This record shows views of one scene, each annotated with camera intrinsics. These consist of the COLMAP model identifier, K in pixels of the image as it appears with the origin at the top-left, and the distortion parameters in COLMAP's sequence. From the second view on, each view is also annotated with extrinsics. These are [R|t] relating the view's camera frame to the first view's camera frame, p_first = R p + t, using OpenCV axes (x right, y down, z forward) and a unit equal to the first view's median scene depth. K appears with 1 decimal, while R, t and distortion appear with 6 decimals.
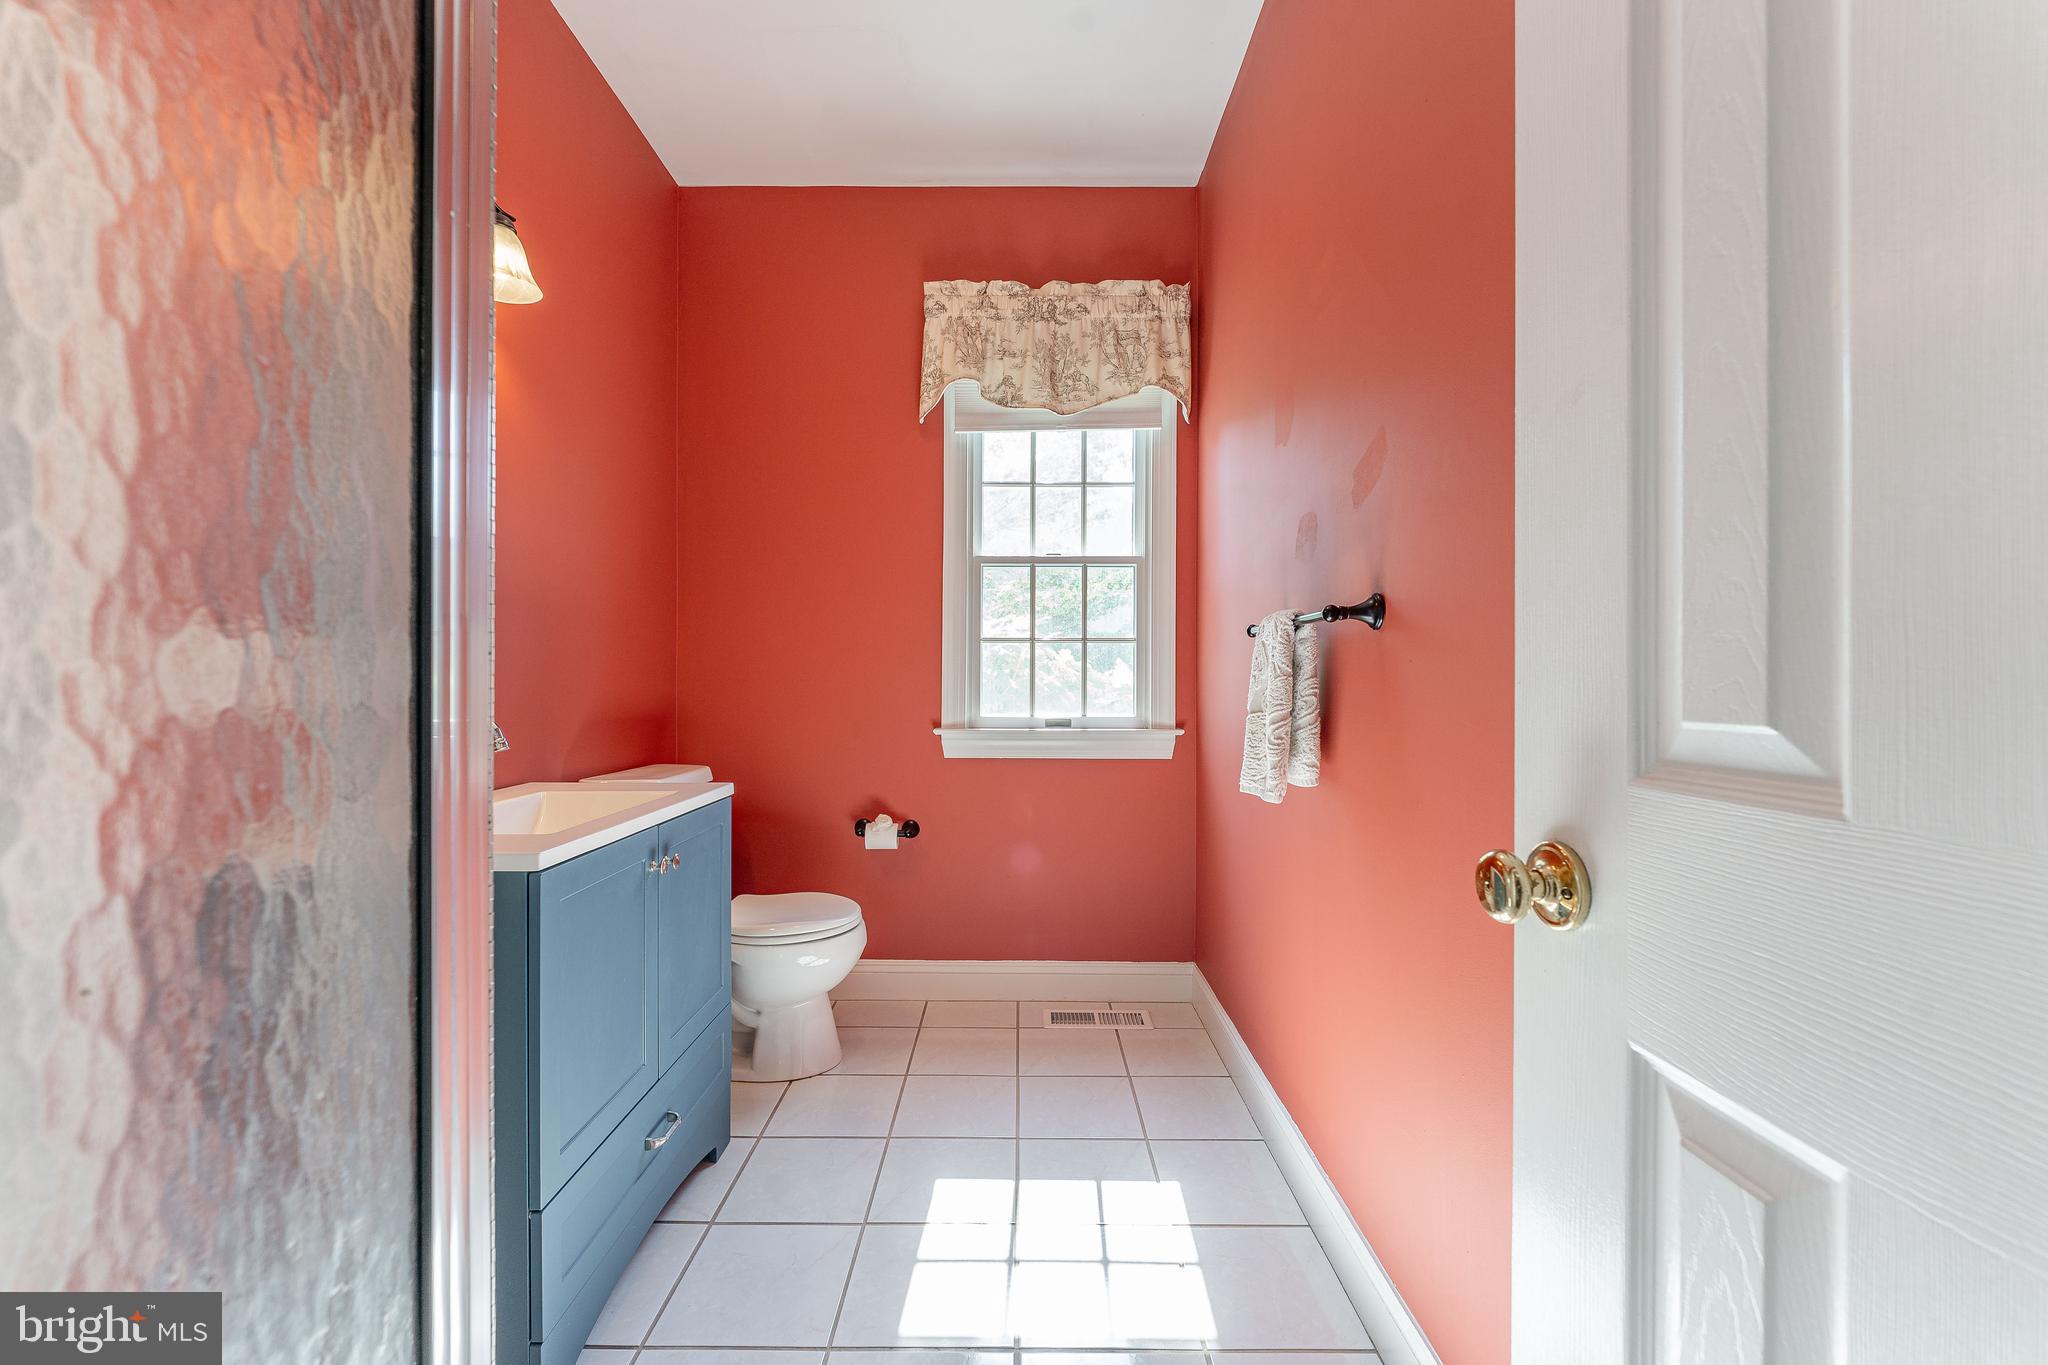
lens RADIAL K [[831.9, 0, 1015.7], [0, 831.9, 682.8], [0, 0, 1]] dist [-0.004080, 0.000731]
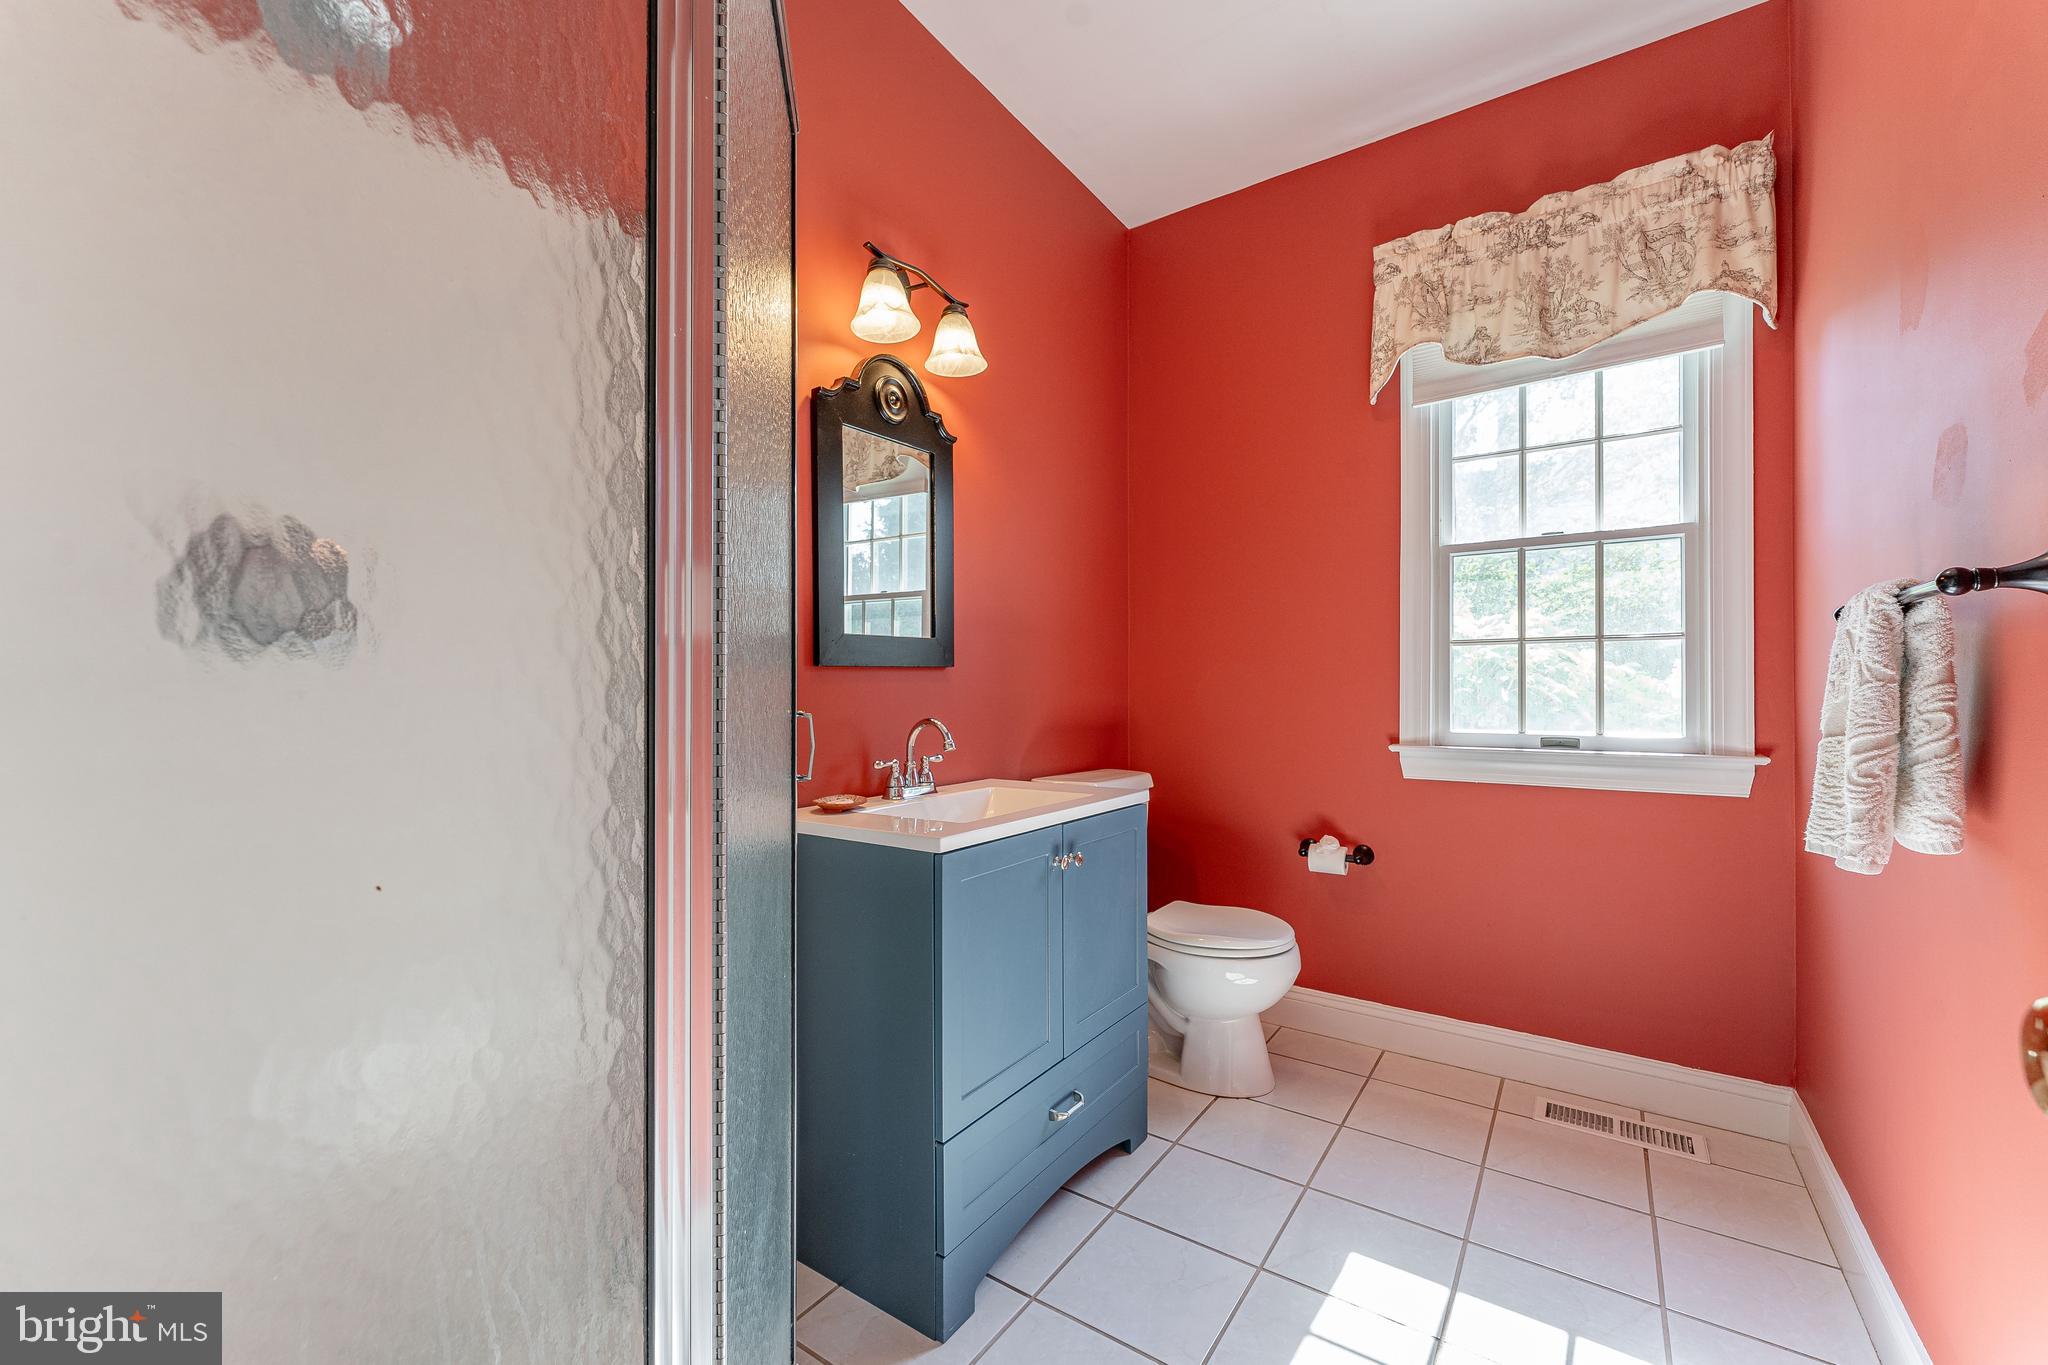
lens RADIAL K [[831.9, 0, 1014.4], [0, 831.9, 685.6], [0, 0, 1]] dist [-0.004080, 0.000731]
pose [[0.814099, -0.006951, -0.580685, 0.092257], [0.002173, 0.999958, -0.008923, -0.000436], [0.580723, 0.006003, 0.814079, 0.045159]]
